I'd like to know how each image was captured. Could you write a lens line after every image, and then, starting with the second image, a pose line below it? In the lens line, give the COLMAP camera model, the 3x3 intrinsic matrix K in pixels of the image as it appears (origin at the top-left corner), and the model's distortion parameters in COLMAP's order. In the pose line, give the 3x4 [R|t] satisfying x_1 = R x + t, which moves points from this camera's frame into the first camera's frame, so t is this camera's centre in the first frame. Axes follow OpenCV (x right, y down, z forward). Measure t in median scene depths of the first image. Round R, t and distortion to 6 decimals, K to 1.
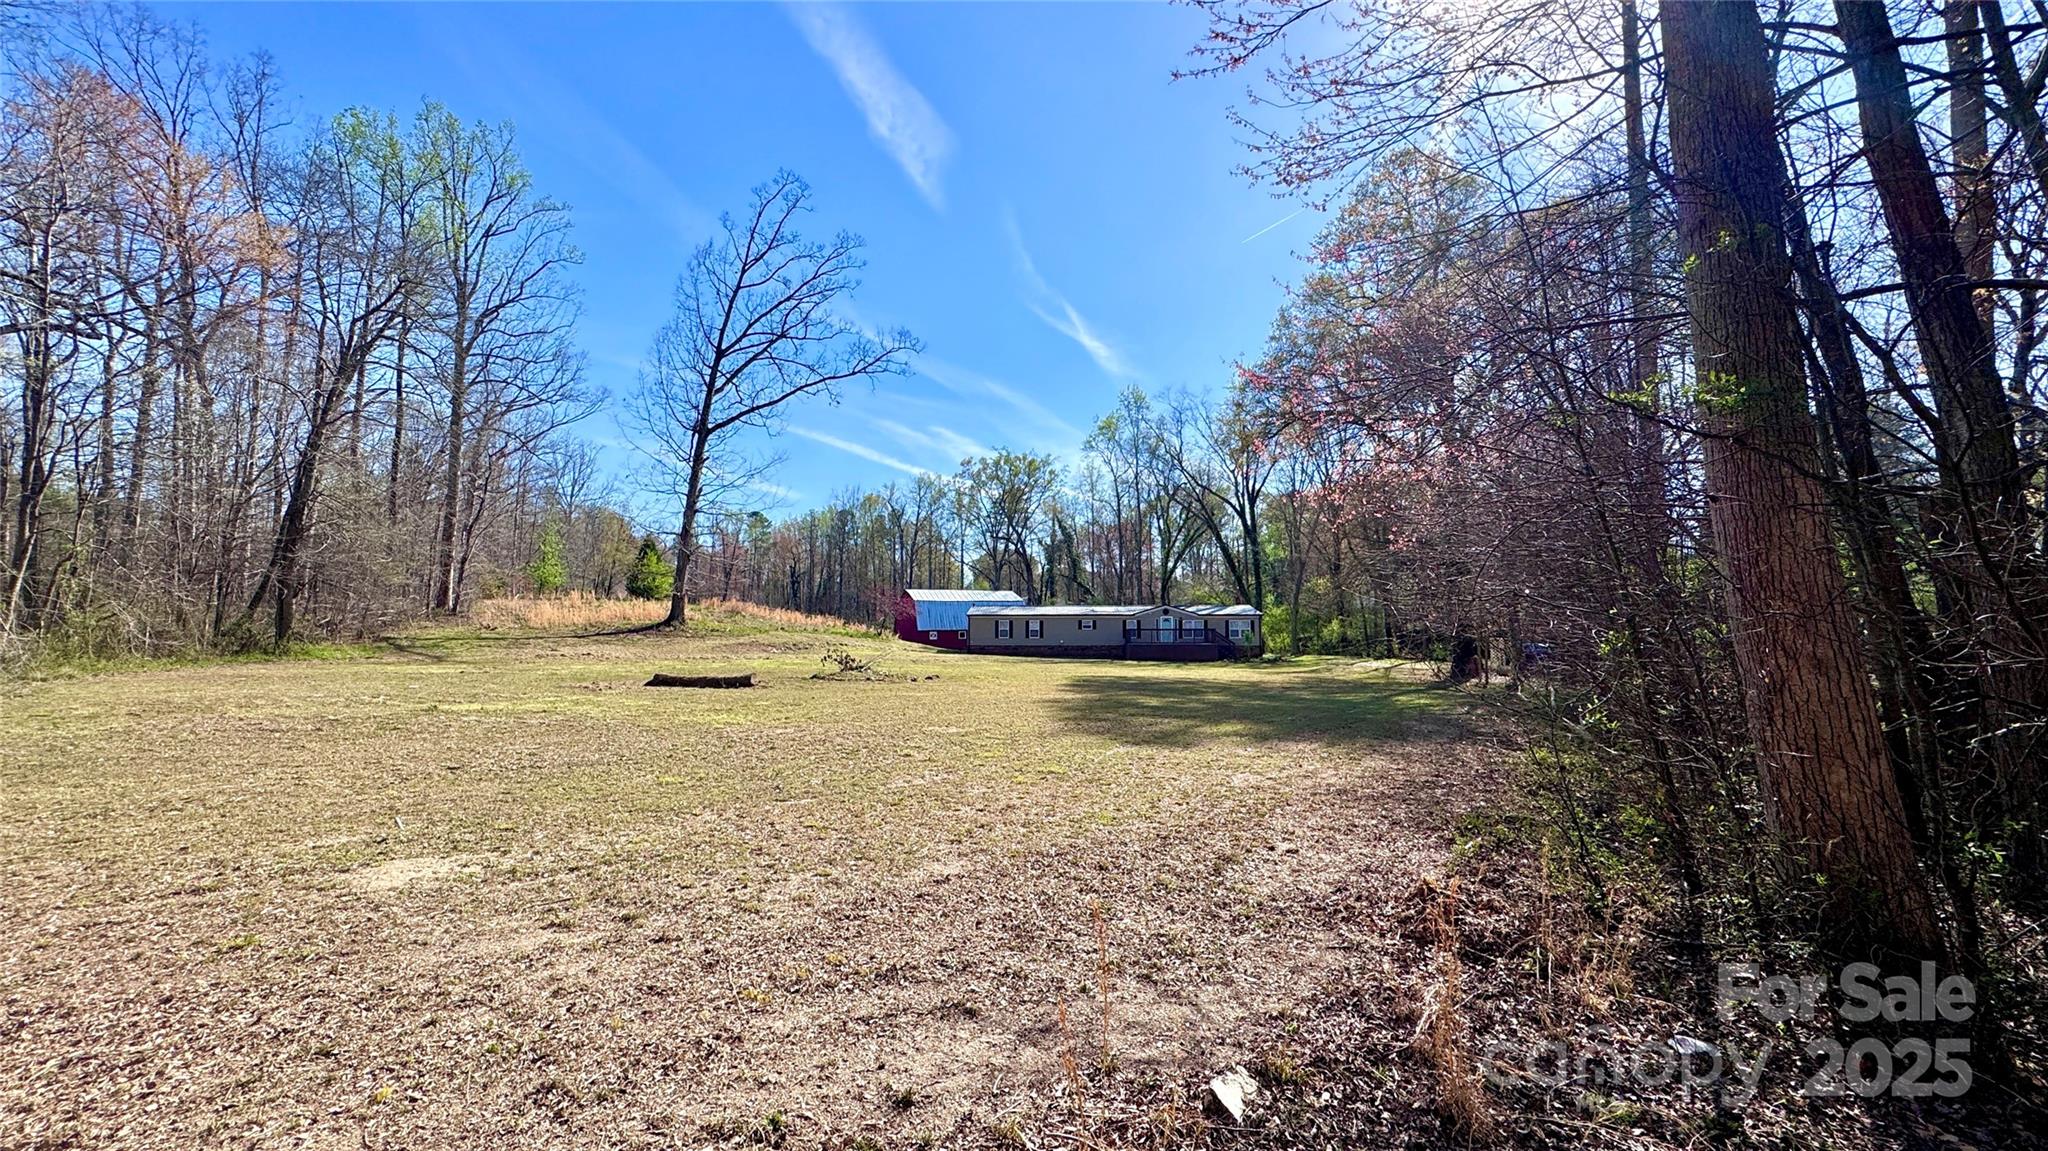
lens RADIAL K [[810.9, 0, 1018.4], [0, 810.9, 583.7], [0, 0, 1]] dist [-0.000953, 0.000424]
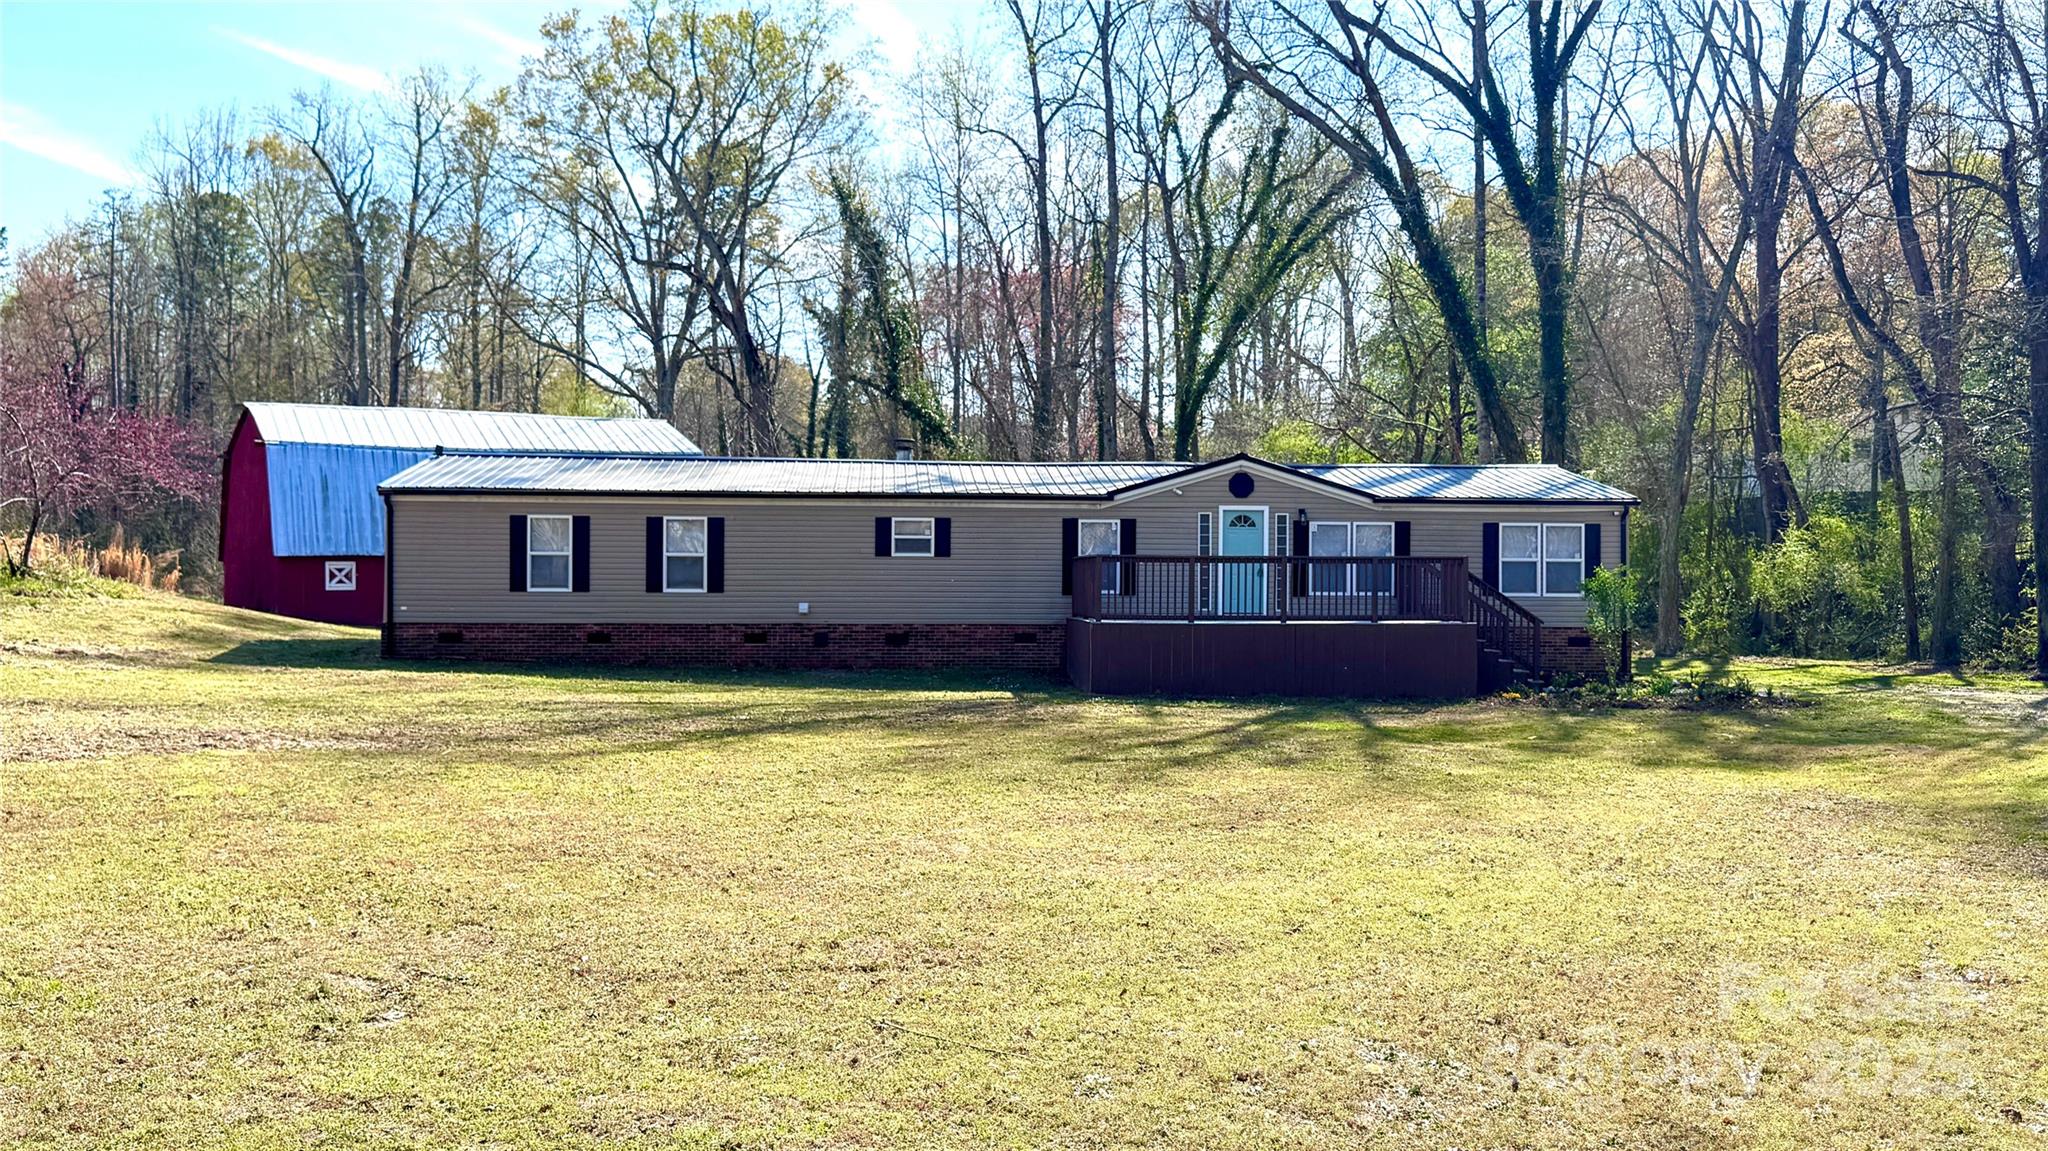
lens RADIAL K [[1928.2, 0, 1023.9], [0, 1928.2, 574.2], [0, 0, 1]] dist [0.000755, 0.000000]
pose [[0.992627, 0.006529, 0.121035, 0.040764], [-0.014138, 0.997969, 0.062114, 0.021335], [-0.120384, -0.063367, 0.990703, 0.358339]]
